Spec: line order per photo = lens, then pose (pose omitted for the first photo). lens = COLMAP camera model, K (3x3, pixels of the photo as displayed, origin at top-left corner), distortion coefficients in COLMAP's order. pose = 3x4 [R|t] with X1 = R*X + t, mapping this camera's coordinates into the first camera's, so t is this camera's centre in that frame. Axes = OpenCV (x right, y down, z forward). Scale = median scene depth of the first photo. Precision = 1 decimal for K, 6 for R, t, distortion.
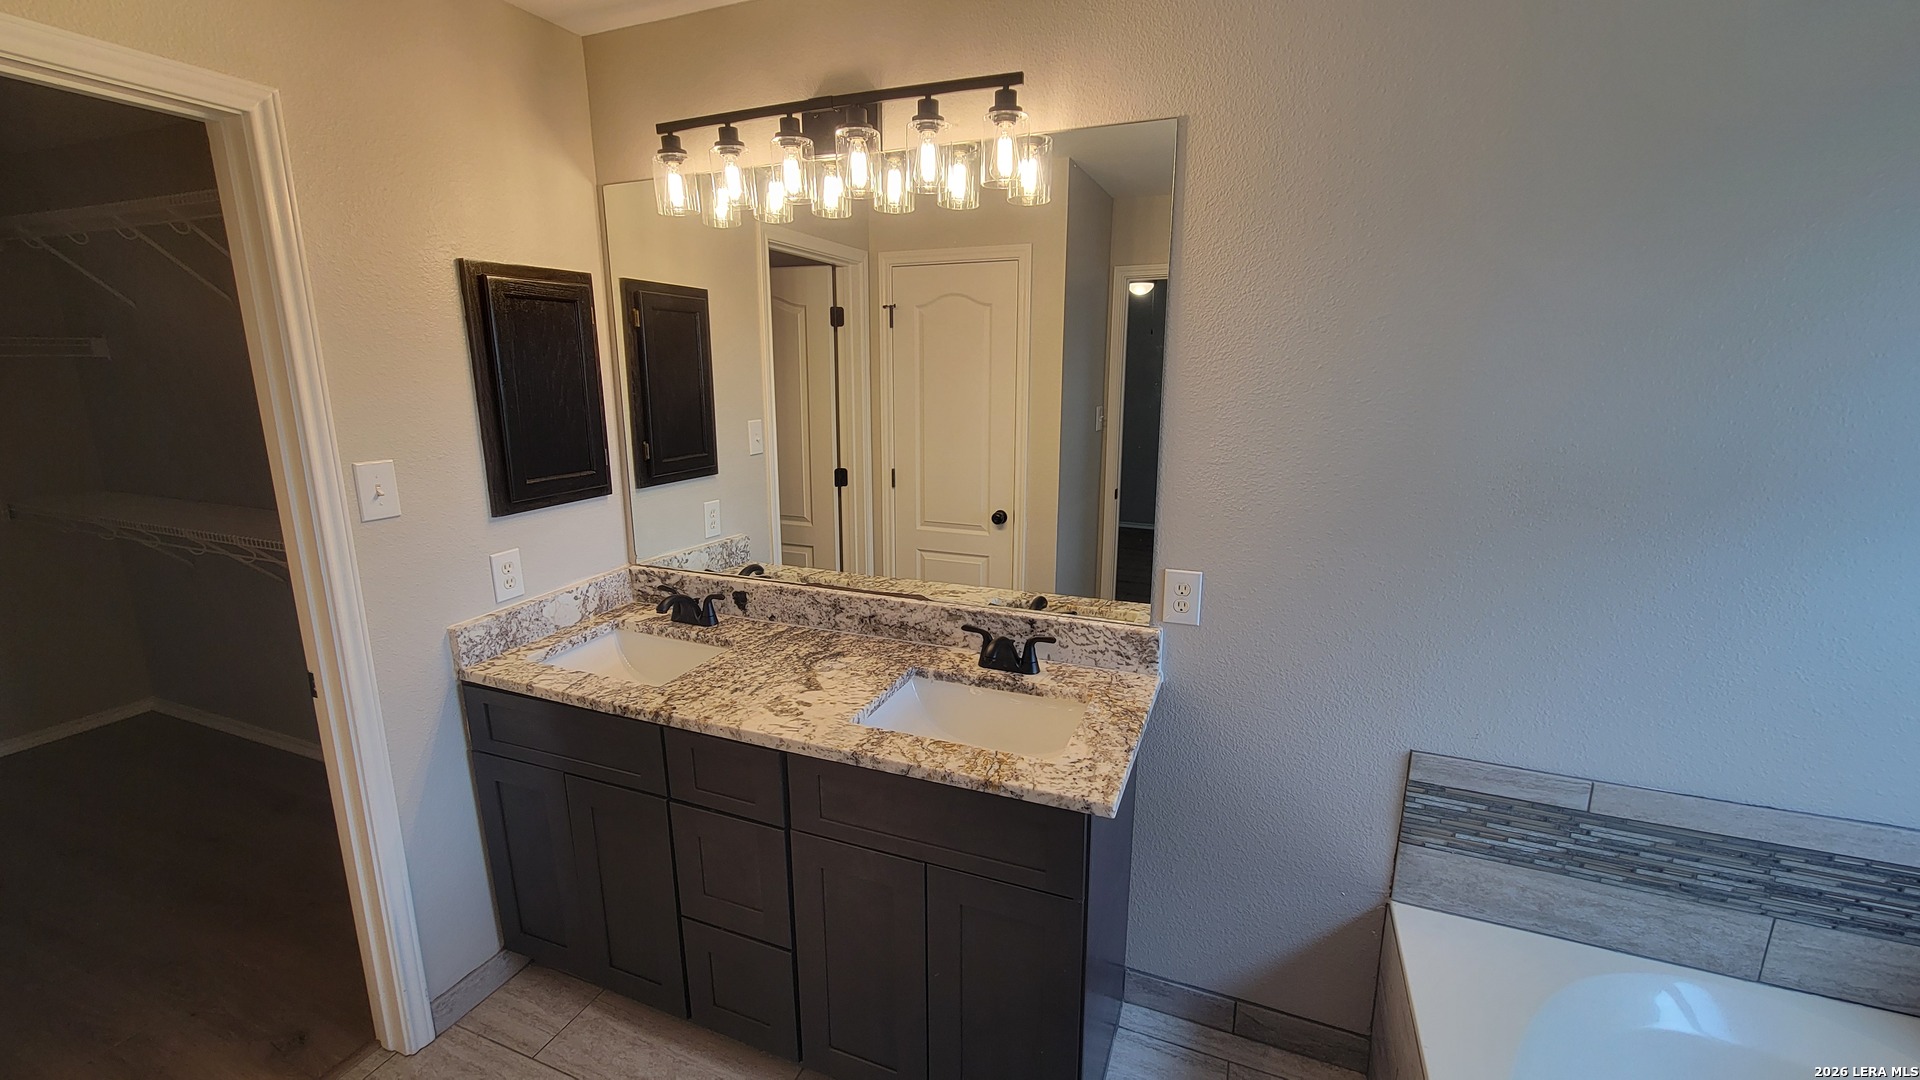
lens RADIAL K [[781.4, 0, 952.3], [0, 781.4, 532.9], [0, 0, 1]] dist [-0.003274, -0.001188]
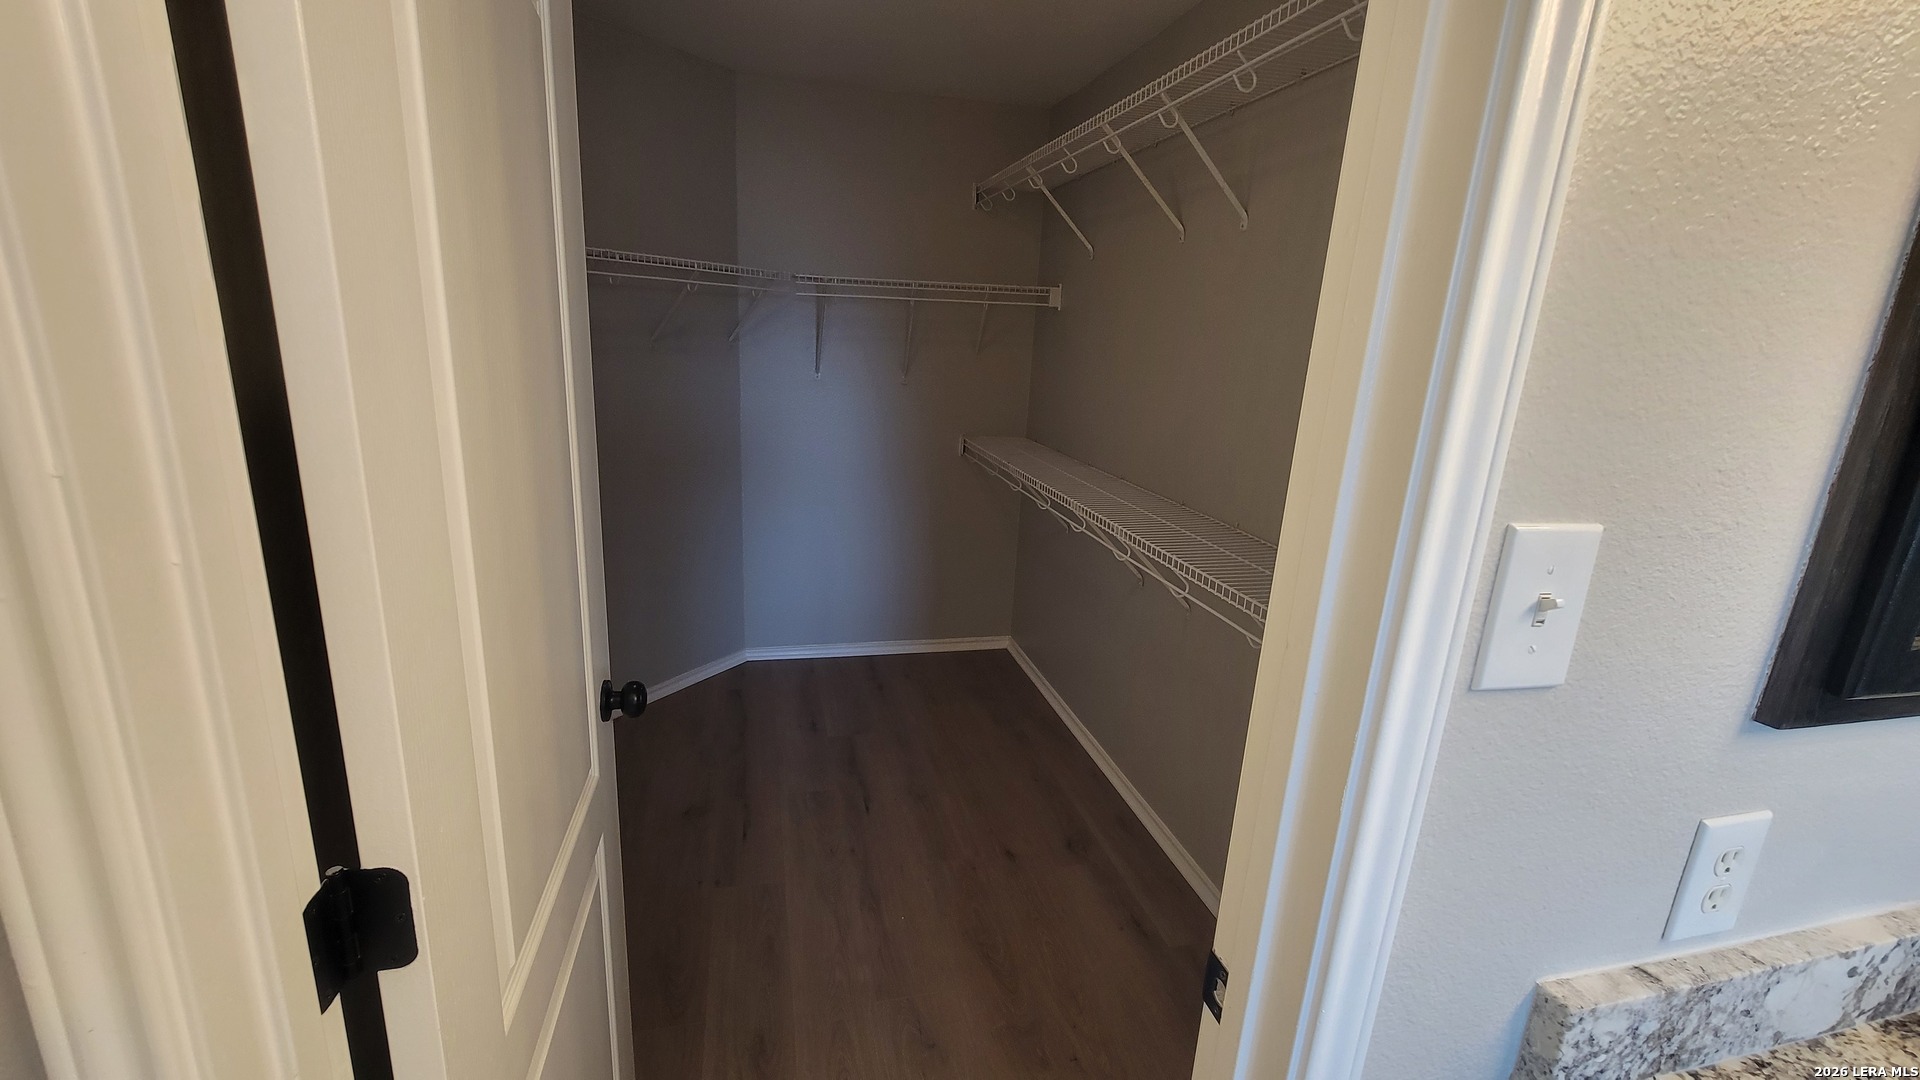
lens RADIAL K [[781.4, 0, 963.2], [0, 781.4, 539.2], [0, 0, 1]] dist [-0.003274, -0.001188]
pose [[0.597325, 0.235549, -0.766628, -0.633724], [-0.226881, 0.966479, 0.120177, -0.065241], [0.769238, 0.102148, 0.630744, 0.597552]]
